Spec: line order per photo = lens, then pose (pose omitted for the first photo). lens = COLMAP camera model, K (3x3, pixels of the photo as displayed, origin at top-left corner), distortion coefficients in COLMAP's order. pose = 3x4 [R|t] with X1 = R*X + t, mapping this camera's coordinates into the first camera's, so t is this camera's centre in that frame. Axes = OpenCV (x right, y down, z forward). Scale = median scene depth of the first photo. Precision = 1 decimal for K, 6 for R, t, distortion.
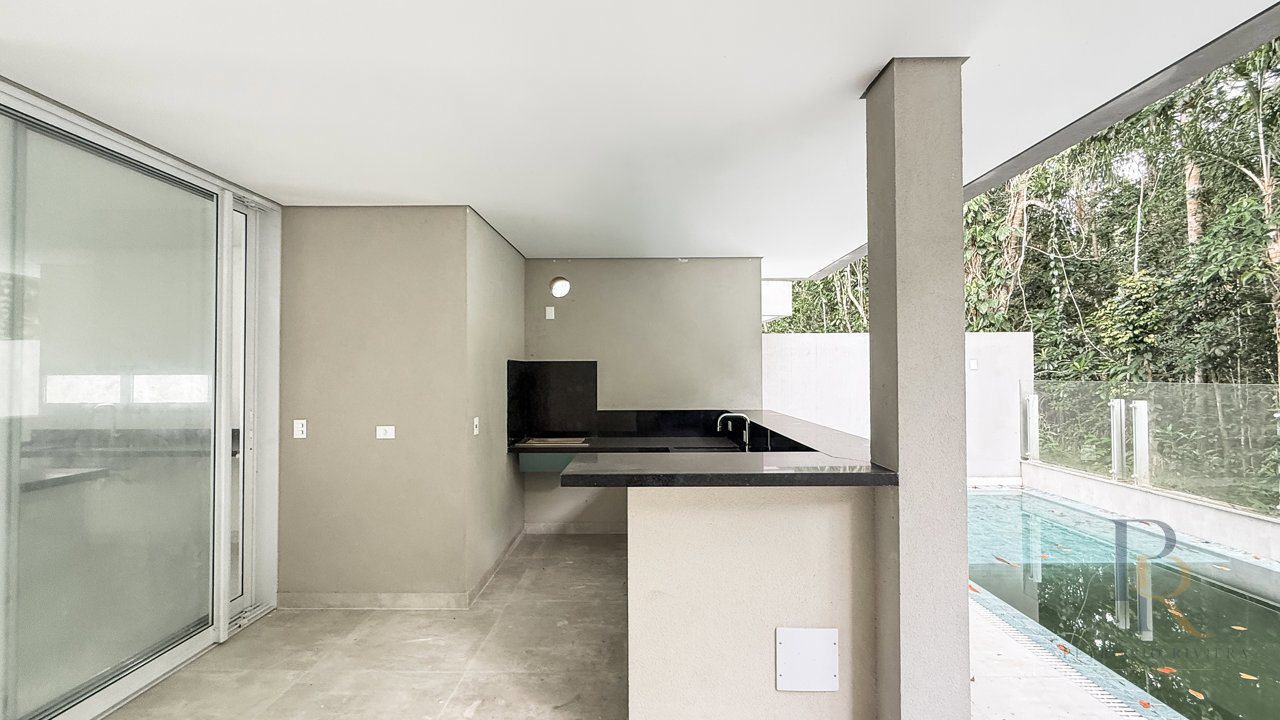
lens RADIAL K [[510.0, 0, 633.8], [0, 510.0, 362.6], [0, 0, 1]] dist [0.000231, 0.000444]
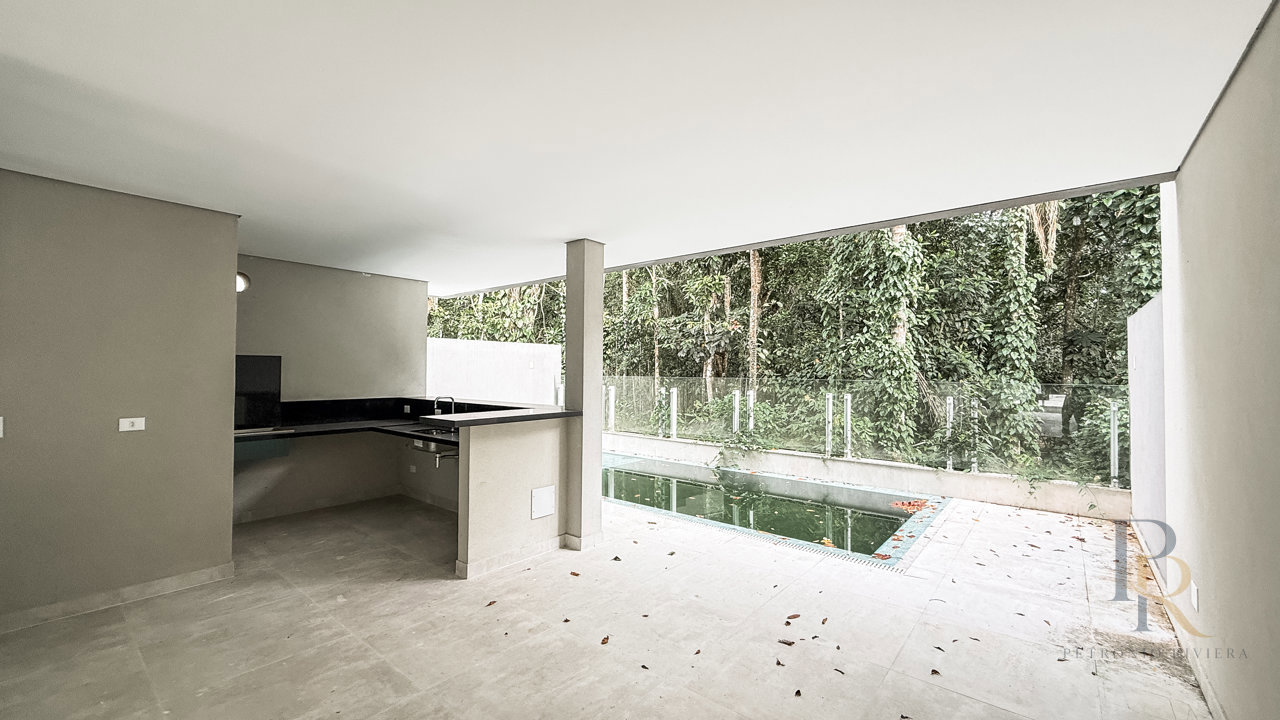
lens RADIAL K [[510.0, 0, 633.8], [0, 510.0, 362.6], [0, 0, 1]] dist [0.000231, 0.000444]
pose [[0.632010, 0.020726, 0.774683, -0.576157], [-0.024300, 0.999681, -0.006921, 0.000421], [-0.774579, -0.014451, 0.632312, -0.339929]]
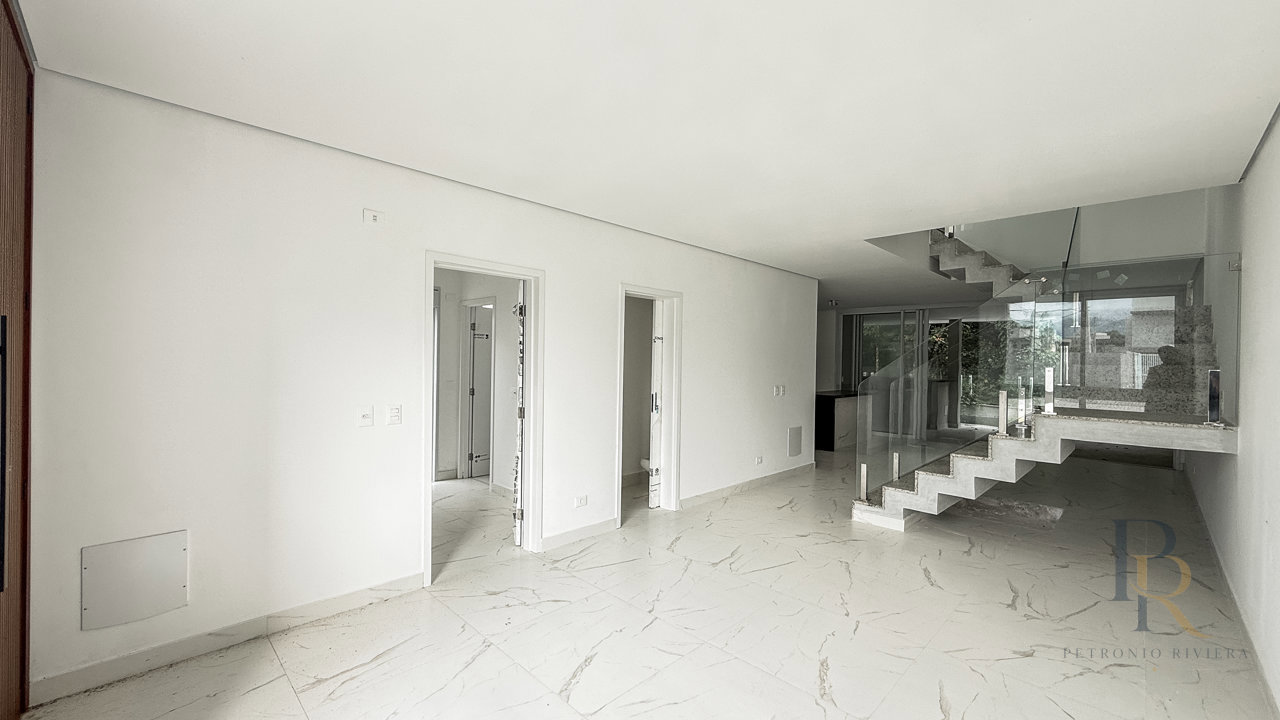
lens RADIAL K [[510.0, 0, 633.8], [0, 510.0, 362.6], [0, 0, 1]] dist [0.000231, 0.000444]
pose [[0.698145, 0.012595, 0.715846, -3.626813], [-0.035146, 0.999243, 0.016695, 0.013528], [-0.715093, -0.036814, 0.698059, -0.327782]]
